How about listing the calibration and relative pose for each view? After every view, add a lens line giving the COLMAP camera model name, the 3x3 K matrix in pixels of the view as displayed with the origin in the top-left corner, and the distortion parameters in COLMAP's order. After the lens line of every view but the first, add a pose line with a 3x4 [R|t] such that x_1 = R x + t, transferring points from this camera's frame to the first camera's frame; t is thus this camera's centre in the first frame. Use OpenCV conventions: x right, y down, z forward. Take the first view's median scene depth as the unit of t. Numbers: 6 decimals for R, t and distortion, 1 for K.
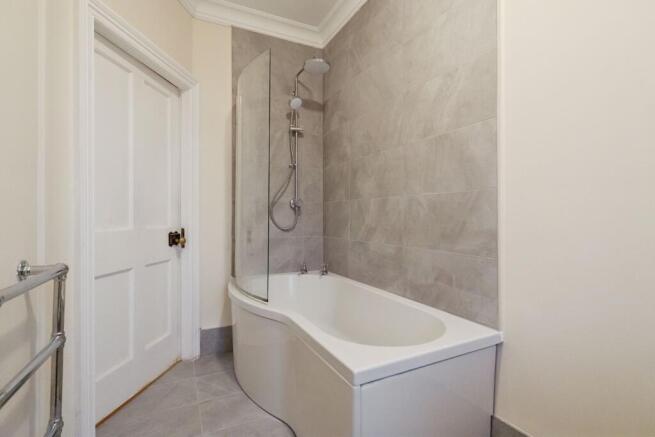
lens RADIAL K [[313.4, 0, 325.0], [0, 313.4, 217.2], [0, 0, 1]] dist [0.001344, 0.000518]
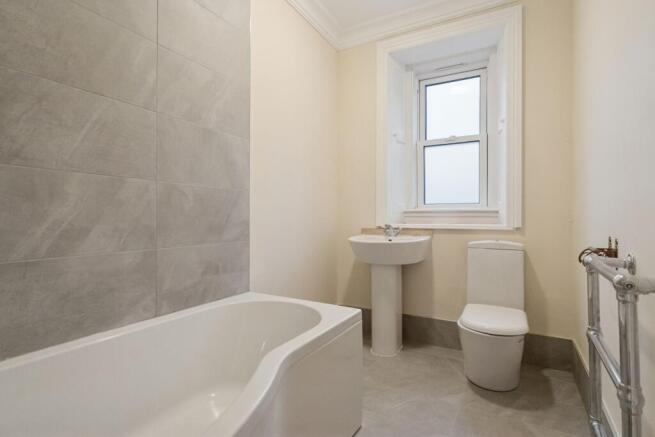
lens RADIAL K [[336.1, 0, 327.5], [0, 336.1, 218.5], [0, 0, 1]] dist [0.000433, 0.000024]
pose [[-0.571649, -0.009735, 0.820441, -0.709545], [-0.003385, 0.999949, 0.009507, 0.013119], [-0.820491, 0.002657, -0.571653, 1.253079]]
